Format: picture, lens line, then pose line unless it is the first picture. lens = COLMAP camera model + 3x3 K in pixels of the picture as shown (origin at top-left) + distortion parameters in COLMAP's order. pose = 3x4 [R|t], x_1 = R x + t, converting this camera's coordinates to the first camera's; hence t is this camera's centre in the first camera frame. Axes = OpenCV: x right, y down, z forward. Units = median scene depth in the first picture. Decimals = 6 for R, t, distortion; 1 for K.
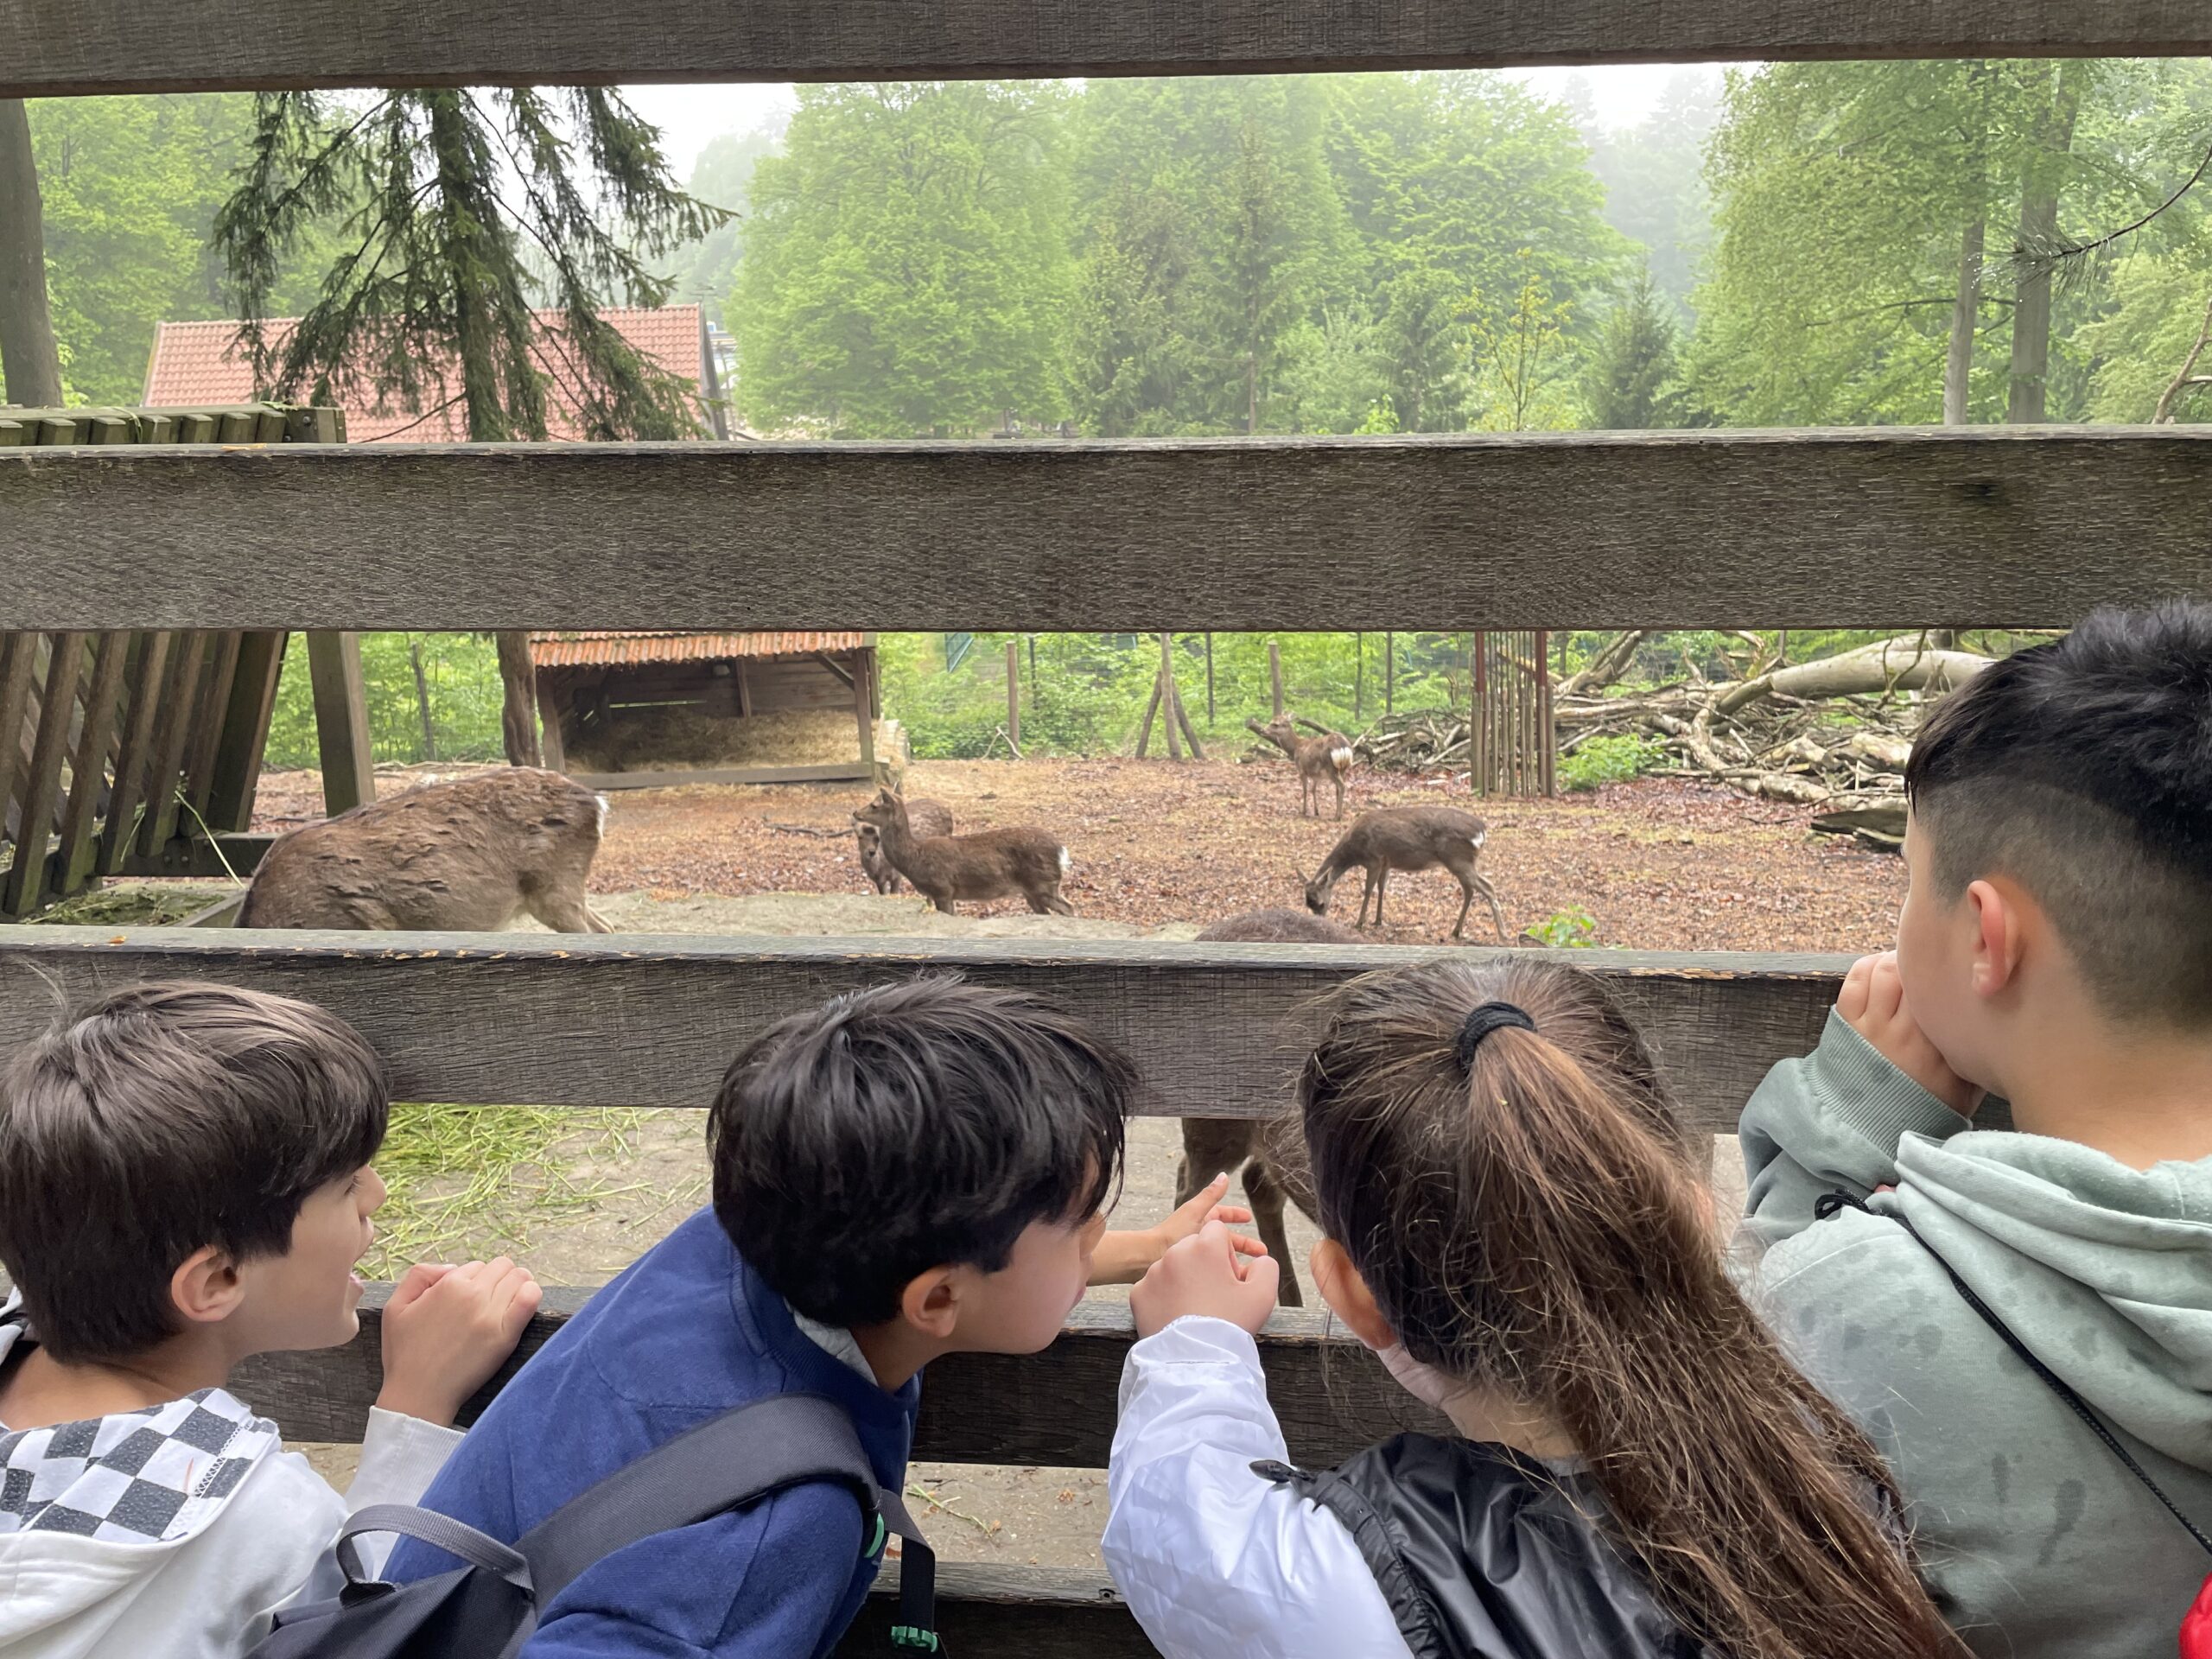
lens RADIAL K [[1672.4, 0, 1111.9], [0, 1672.4, 793.0], [0, 0, 1]] dist [0.102900, -0.148663]
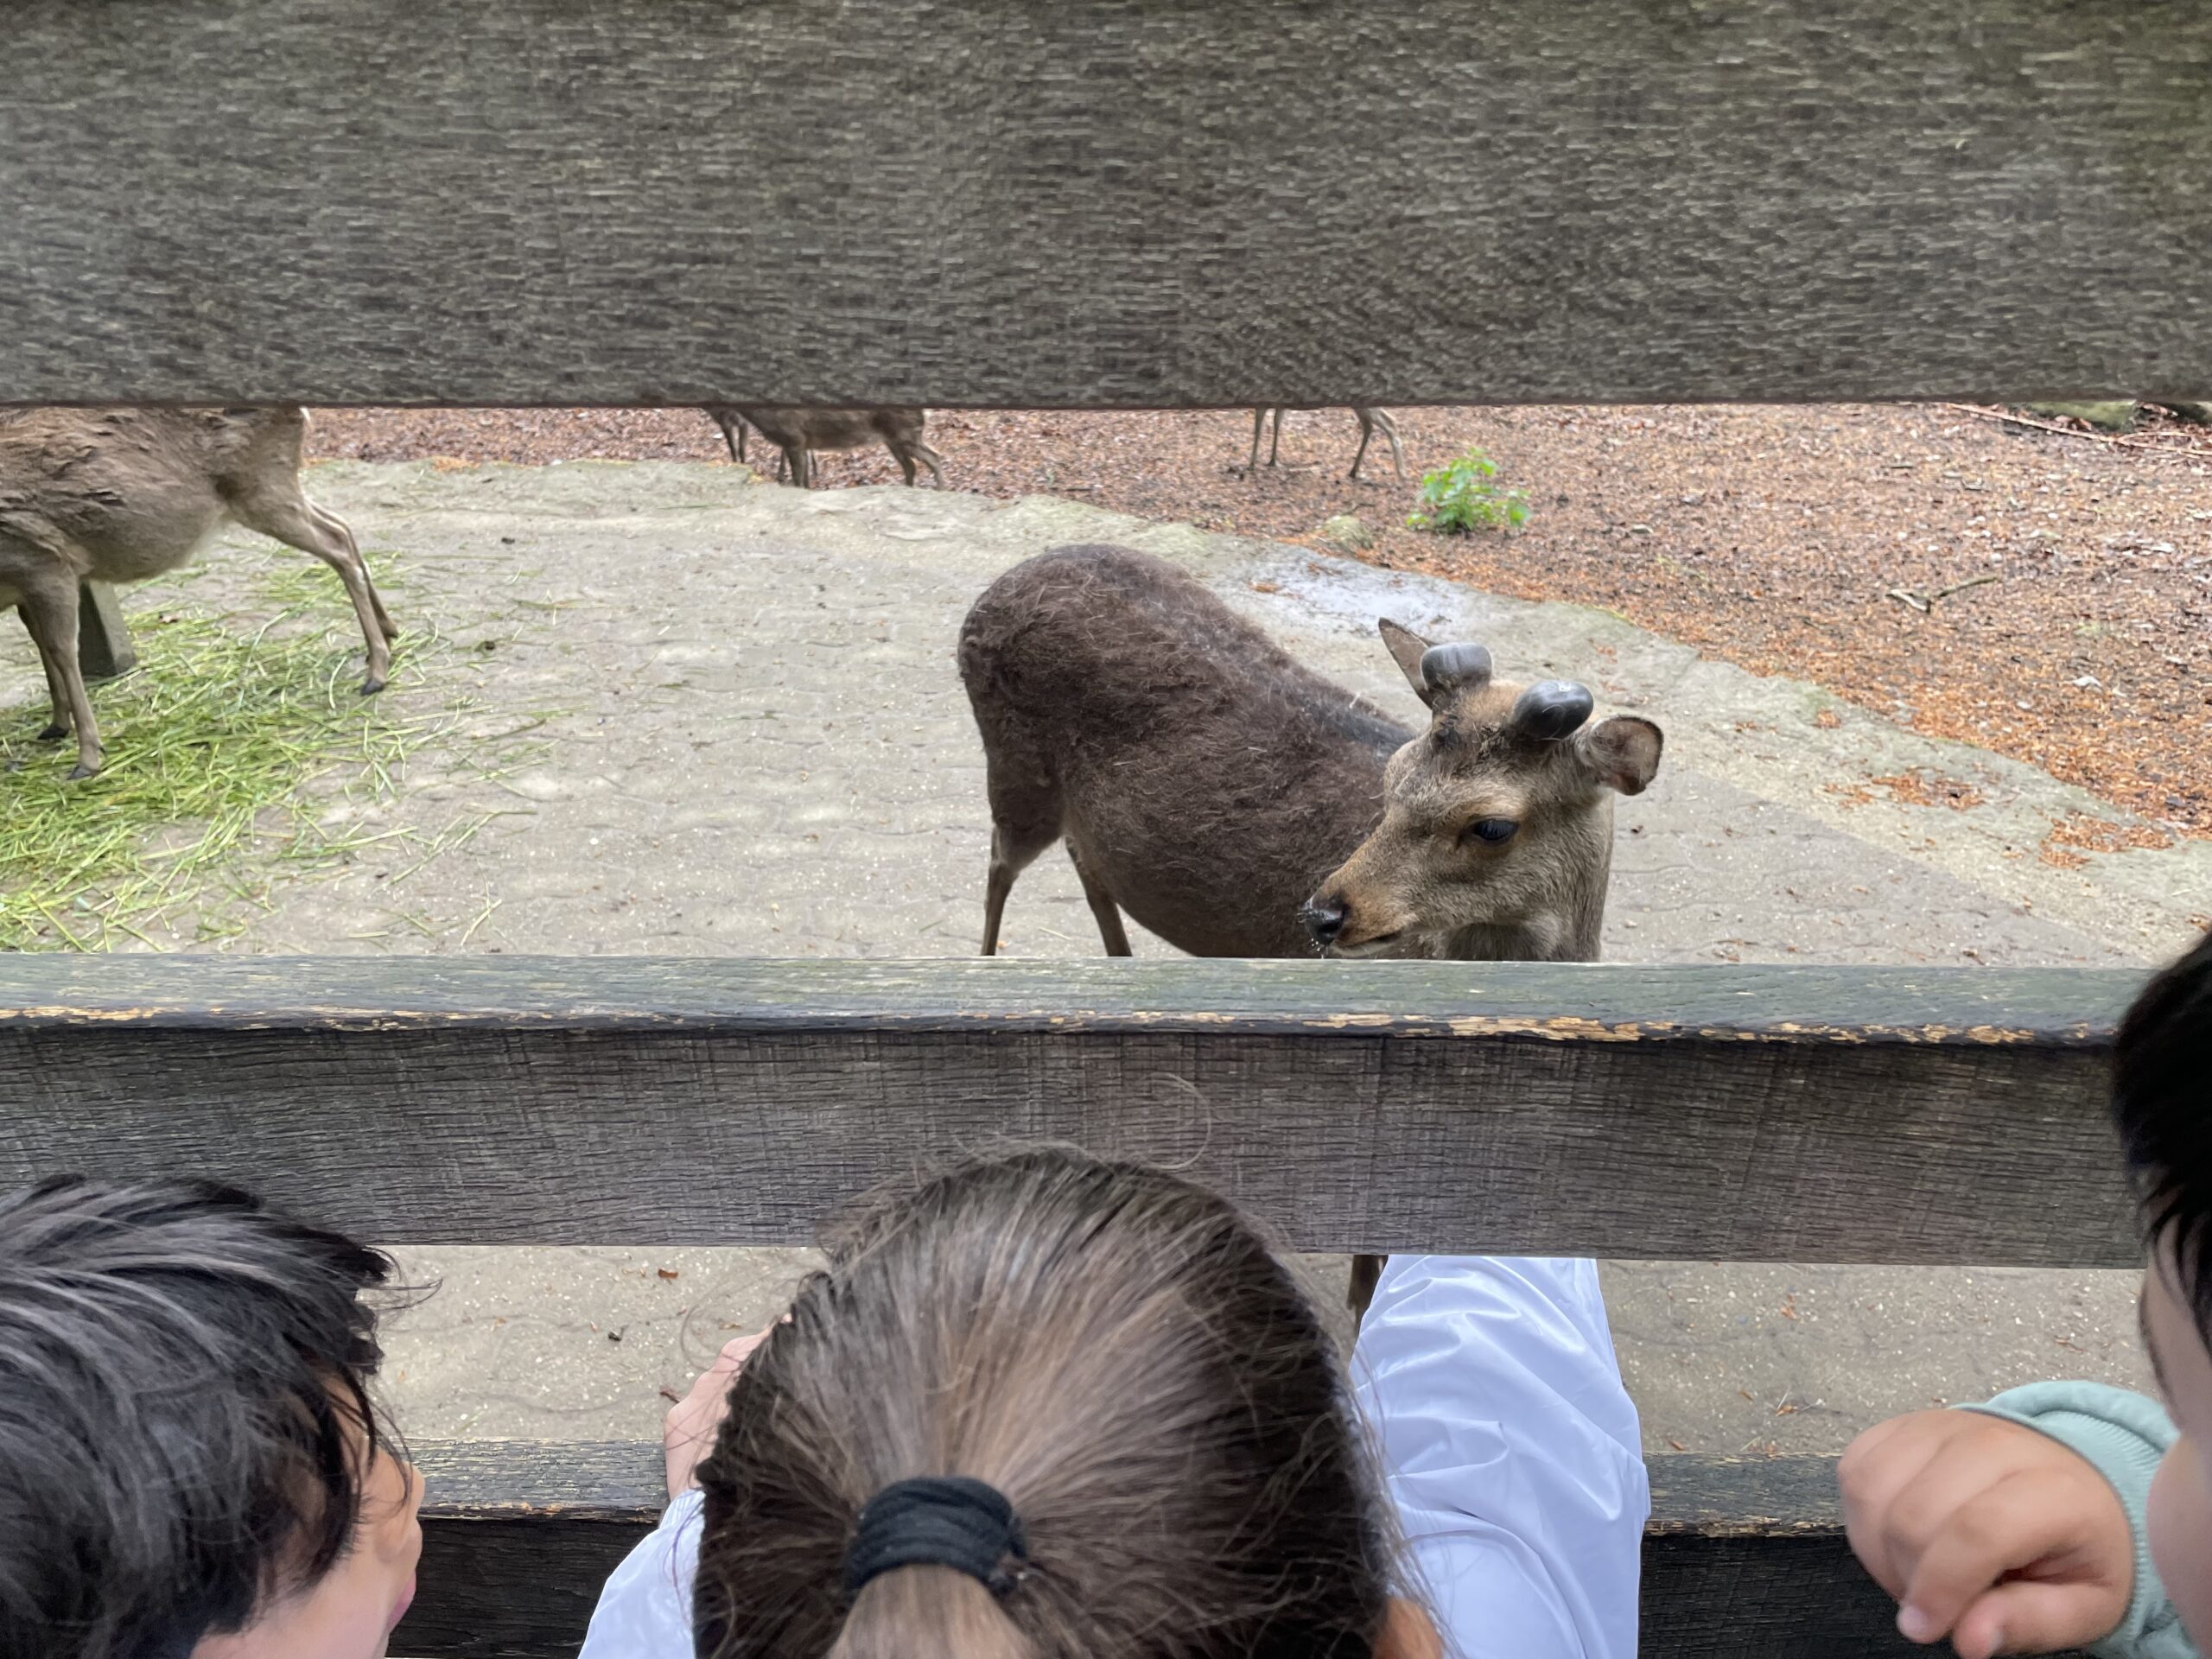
lens RADIAL K [[1672.4, 0, 1111.9], [0, 1672.4, 793.0], [0, 0, 1]] dist [0.102900, -0.148663]
pose [[0.998403, -0.027213, 0.049506, 0.044952], [0.012140, 0.959206, 0.282447, -0.030896], [-0.055173, -0.281395, 0.958005, 0.132342]]
